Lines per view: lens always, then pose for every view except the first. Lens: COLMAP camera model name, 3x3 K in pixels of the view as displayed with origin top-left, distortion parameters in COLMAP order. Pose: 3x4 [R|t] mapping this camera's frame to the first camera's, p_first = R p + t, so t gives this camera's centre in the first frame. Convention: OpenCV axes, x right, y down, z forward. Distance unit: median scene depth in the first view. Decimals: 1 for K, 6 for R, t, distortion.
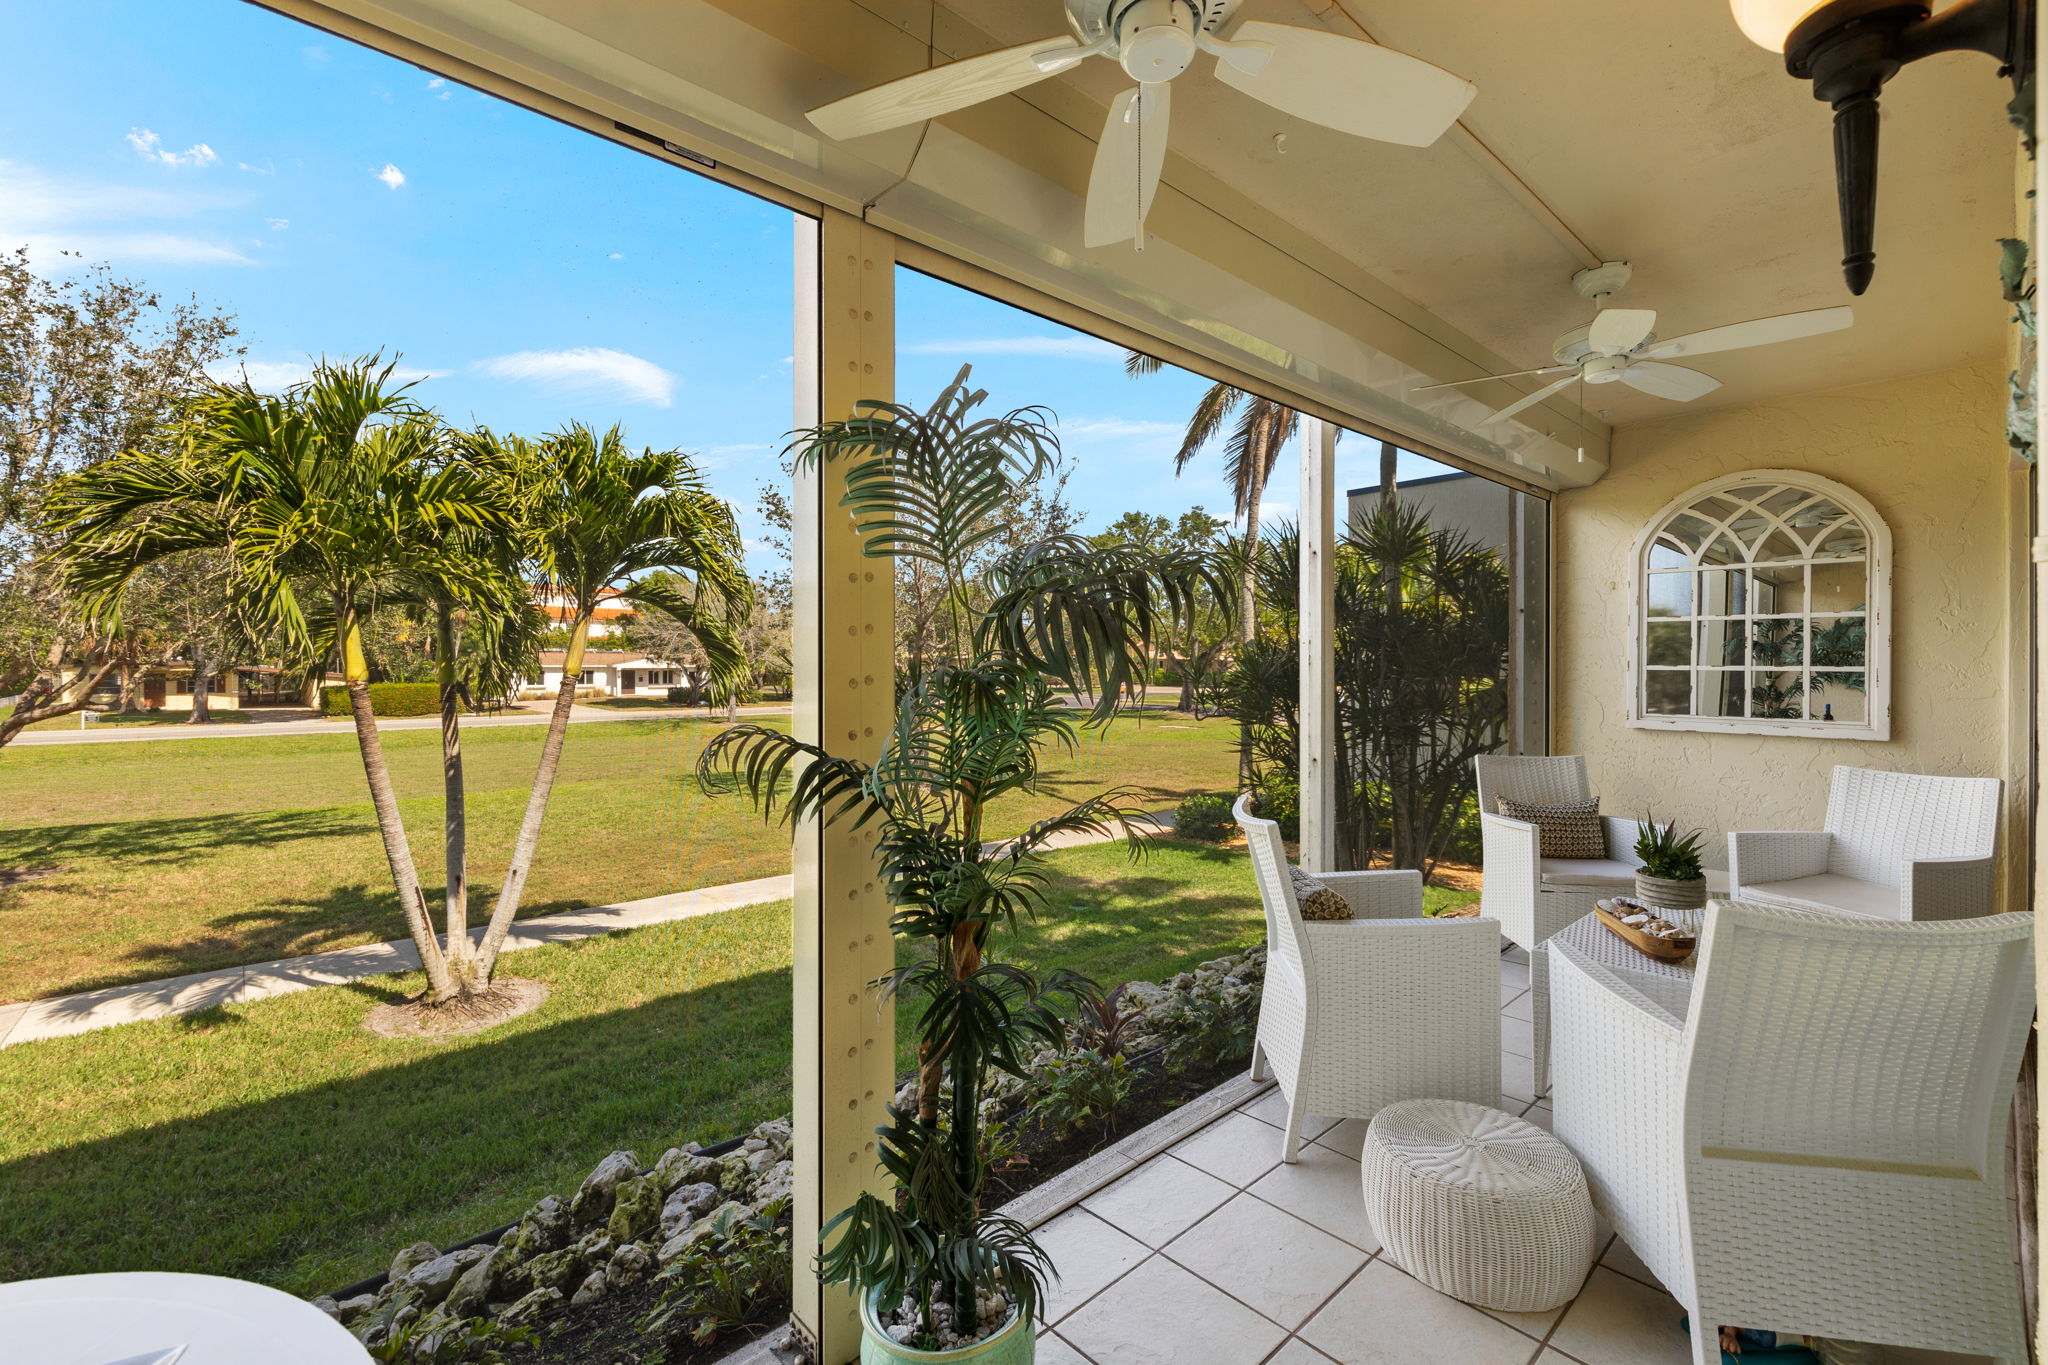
lens RADIAL K [[874.5, 0, 1017.9], [0, 874.5, 675.6], [0, 0, 1]] dist [0.001584, -0.000076]
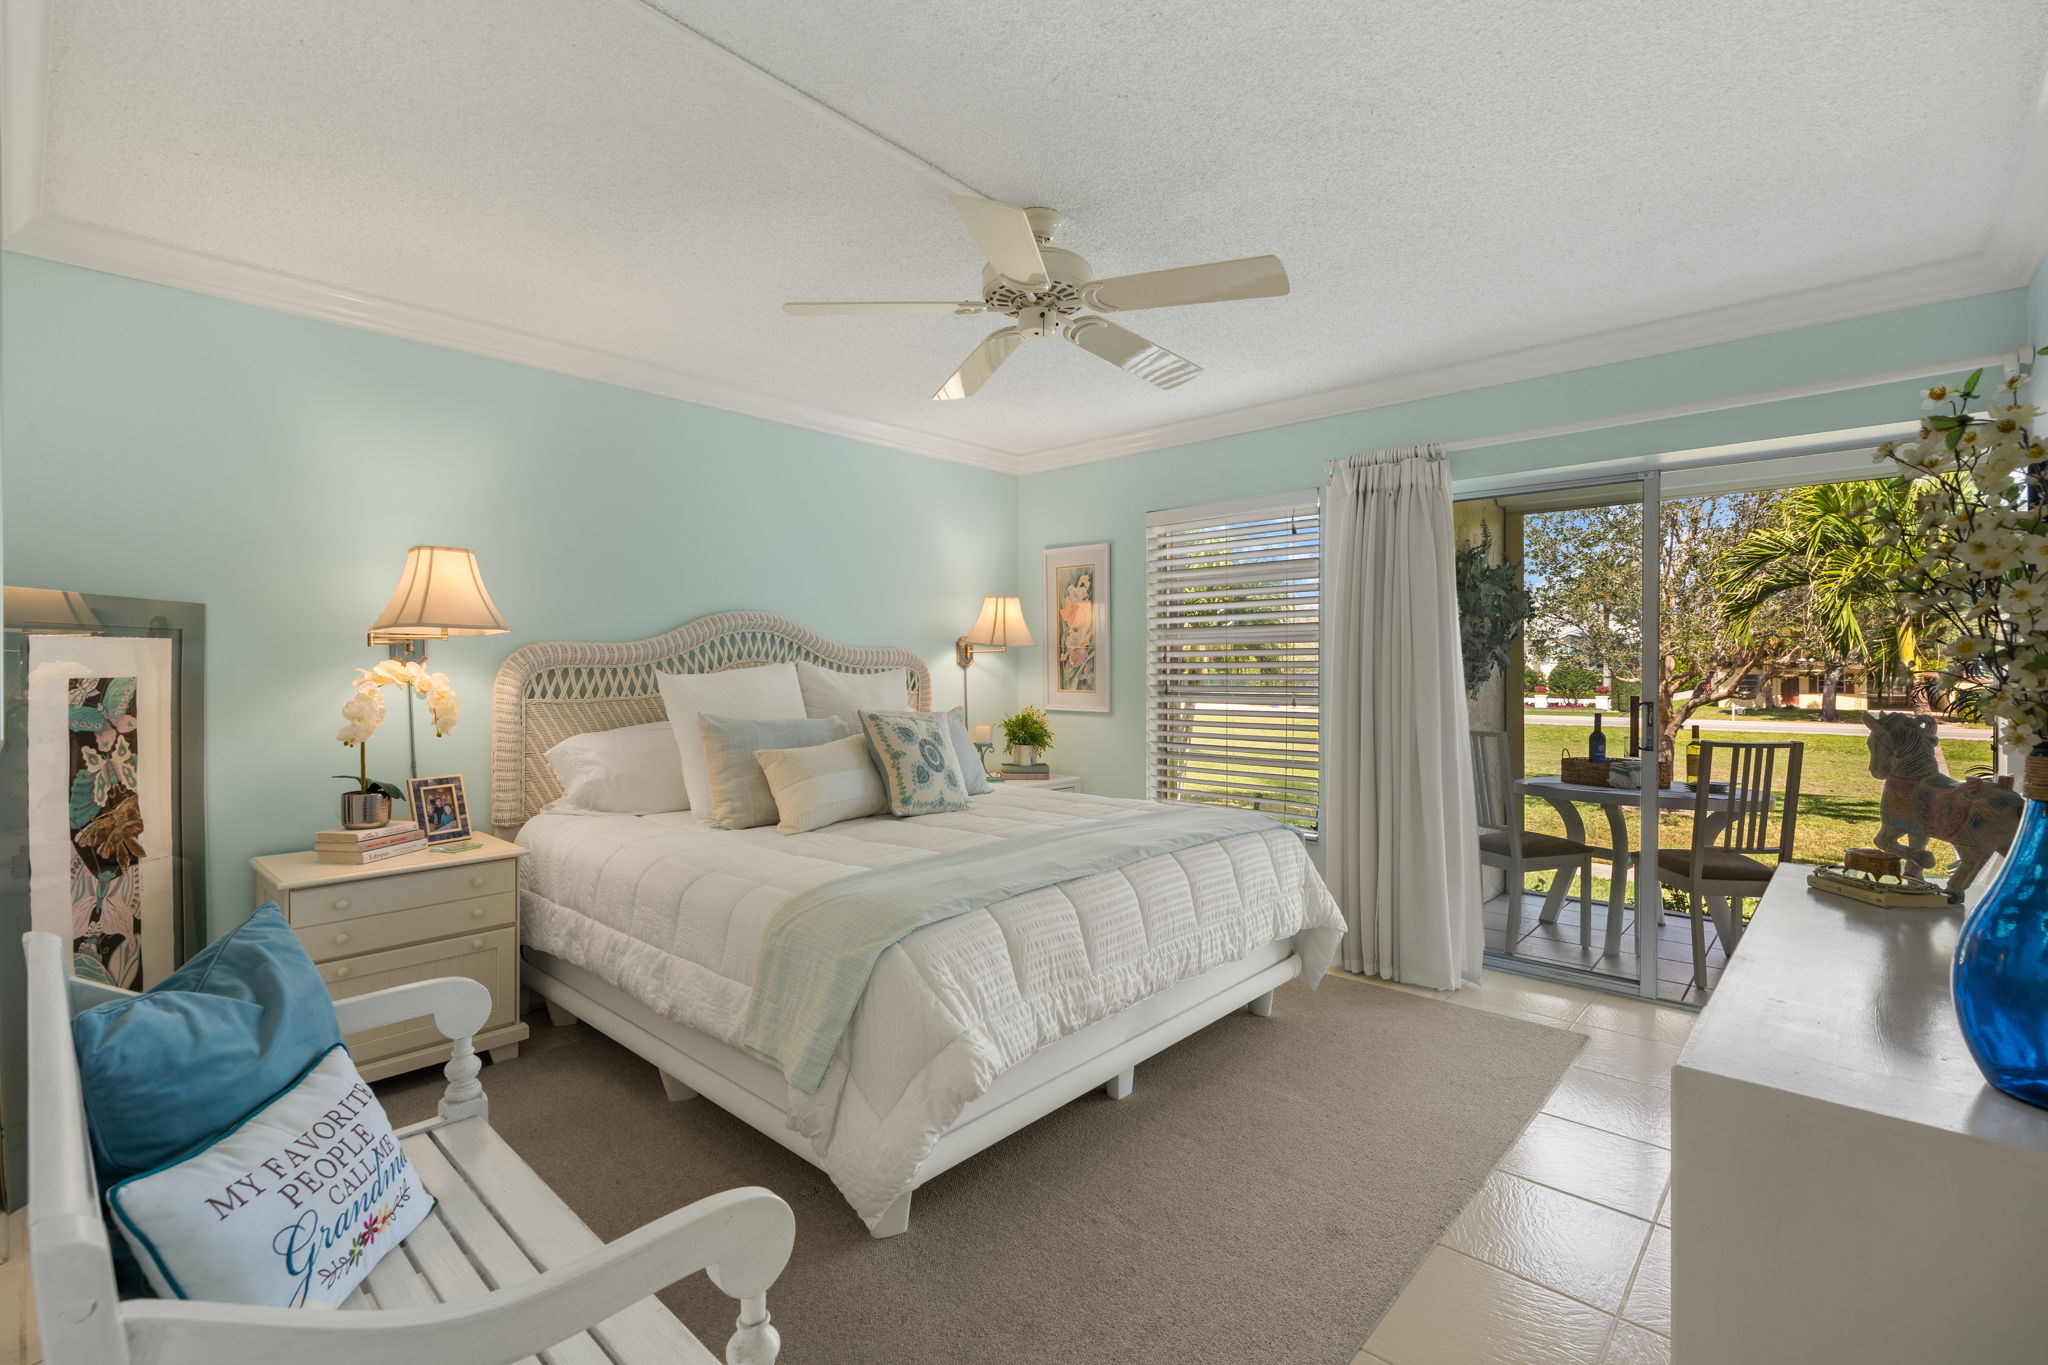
lens RADIAL K [[923.0, 0, 1026.4], [0, 923.0, 679.8], [0, 0, 1]] dist [-0.001862, -0.000312]
pose [[0.097258, 0.002849, -0.995255, 0.276669], [-0.001749, 0.999995, 0.002692, 0.008486], [0.995258, 0.001479, 0.097262, -0.254750]]
